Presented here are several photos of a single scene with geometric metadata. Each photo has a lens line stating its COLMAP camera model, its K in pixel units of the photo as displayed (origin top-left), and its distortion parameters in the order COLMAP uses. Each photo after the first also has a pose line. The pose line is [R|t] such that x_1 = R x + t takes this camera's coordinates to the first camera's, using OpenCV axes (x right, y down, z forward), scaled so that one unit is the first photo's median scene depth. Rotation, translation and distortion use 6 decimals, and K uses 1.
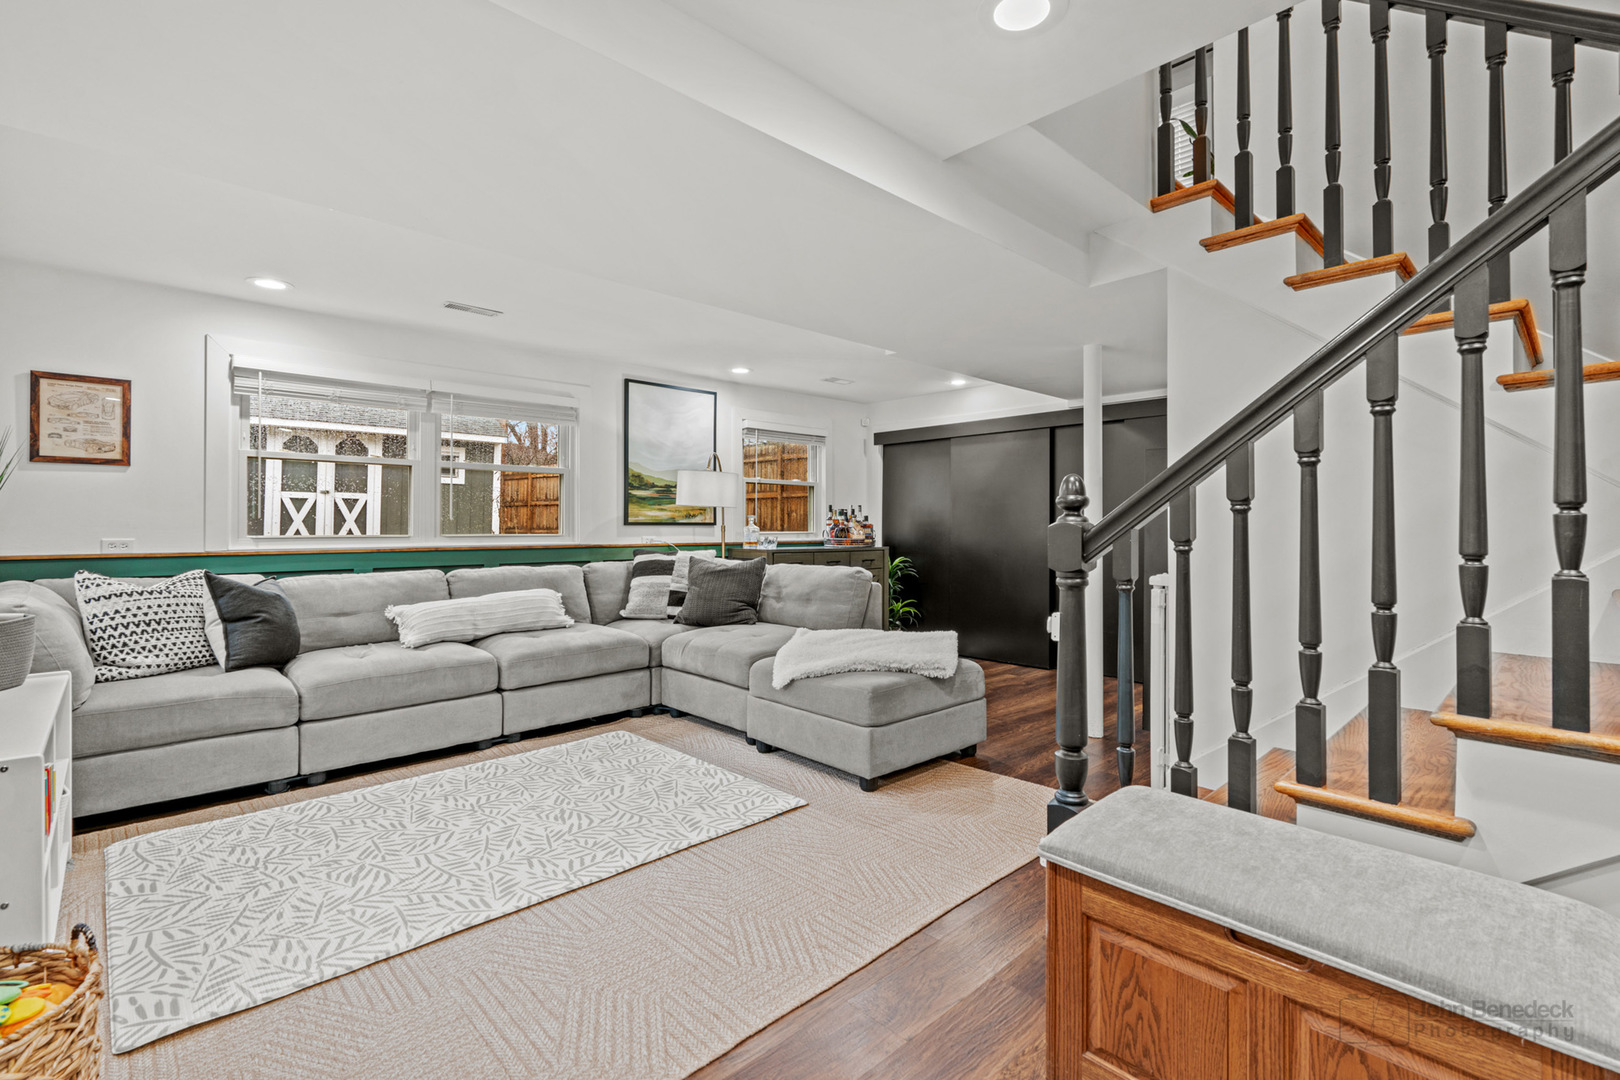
lens RADIAL K [[730.6, 0, 810.0], [0, 730.6, 540.0], [0, 0, 1]] dist [-0.000309, -0.000020]
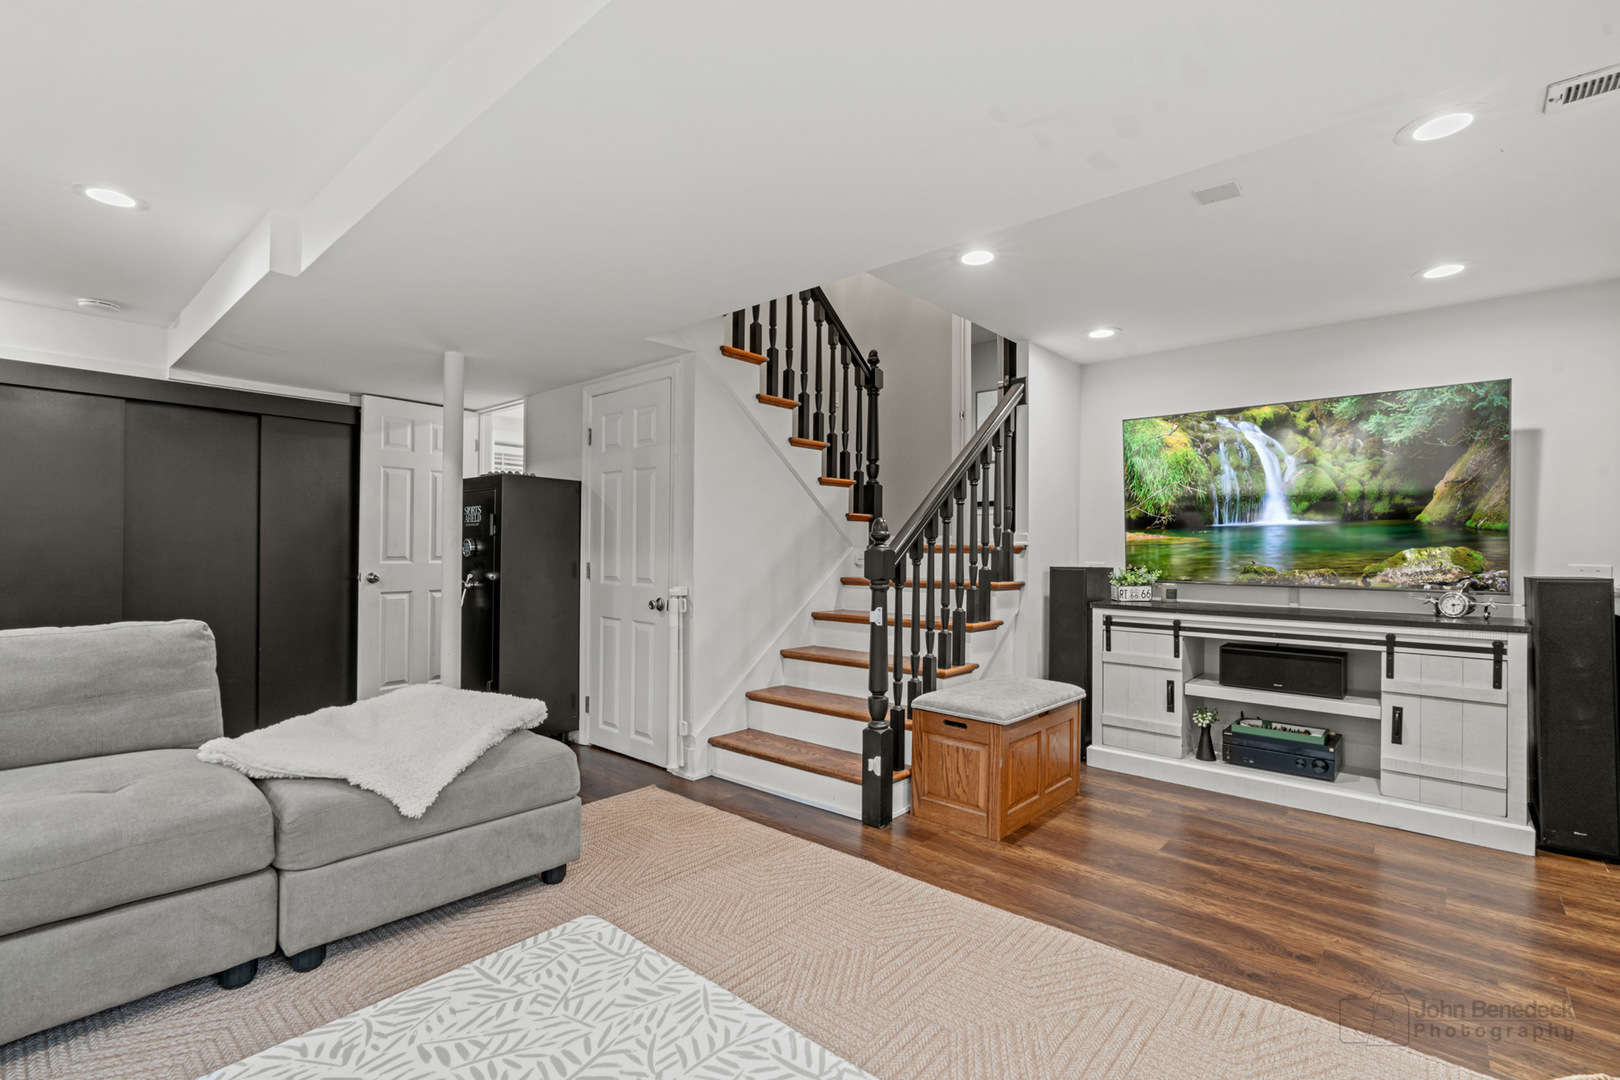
lens RADIAL K [[730.6, 0, 810.0], [0, 730.6, 540.0], [0, 0, 1]] dist [-0.000309, -0.000020]
pose [[-0.085553, 0.009778, 0.996286, -0.585976], [0.010665, 0.999904, -0.008898, -0.013626], [-0.996277, 0.009865, -0.085649, 0.628748]]
